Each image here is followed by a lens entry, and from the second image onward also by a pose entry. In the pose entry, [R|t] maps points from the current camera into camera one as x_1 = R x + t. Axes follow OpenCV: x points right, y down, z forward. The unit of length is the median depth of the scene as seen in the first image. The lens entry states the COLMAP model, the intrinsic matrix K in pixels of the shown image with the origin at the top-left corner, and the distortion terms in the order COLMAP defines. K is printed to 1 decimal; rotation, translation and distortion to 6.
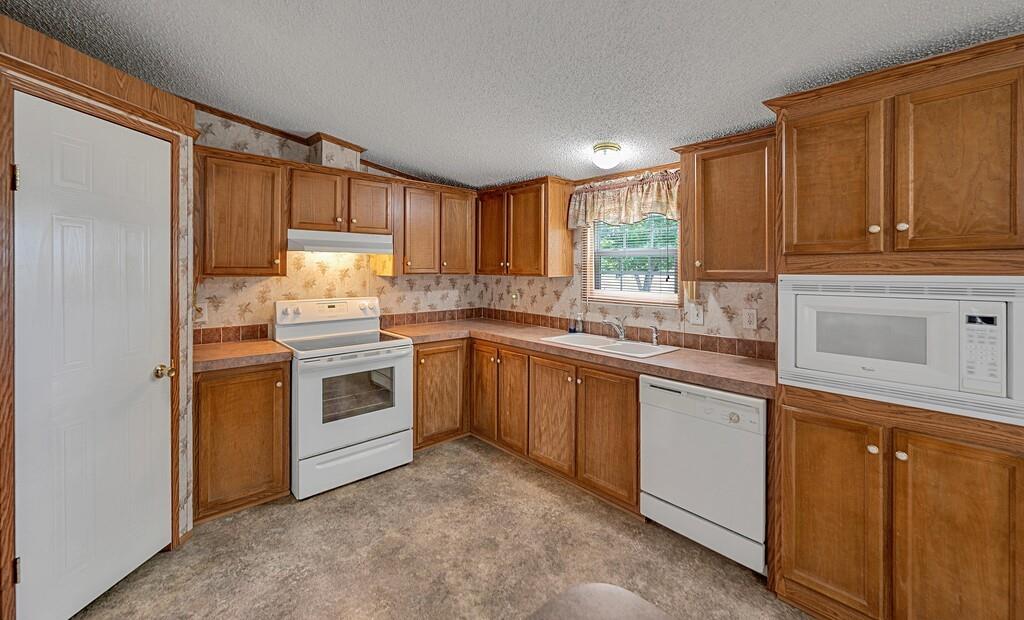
lens RADIAL K [[407.9, 0, 517.7], [0, 407.9, 269.5], [0, 0, 1]] dist [-0.003921, -0.000389]
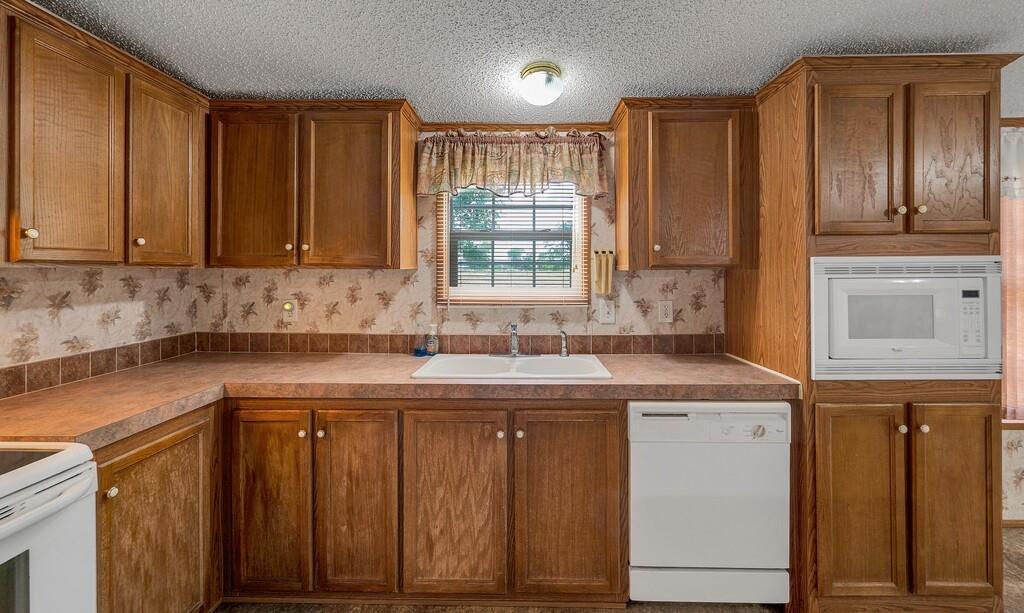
lens RADIAL K [[409.9, 0, 523.6], [0, 409.9, 269.3], [0, 0, 1]] dist [-0.002123, -0.001080]
pose [[0.693288, -0.002003, 0.720658, -0.262178], [0.004769, 0.999987, -0.001808, 0.022998], [-0.720645, 0.004690, 0.693288, 0.505481]]
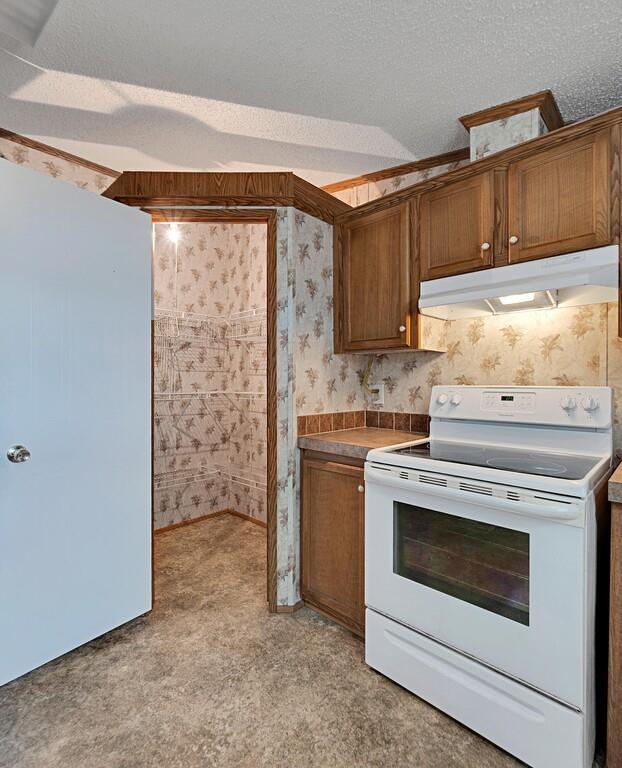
lens RADIAL K [[379.1, 0, 316.2], [0, 379.1, 383.5], [0, 0, 1]] dist [-0.010241, -0.000221]
pose [[0.070776, -0.000479, -0.997492, 0.084013], [-0.002854, 0.999996, -0.000682, 0.076482], [0.997488, 0.002895, 0.070774, 0.741110]]
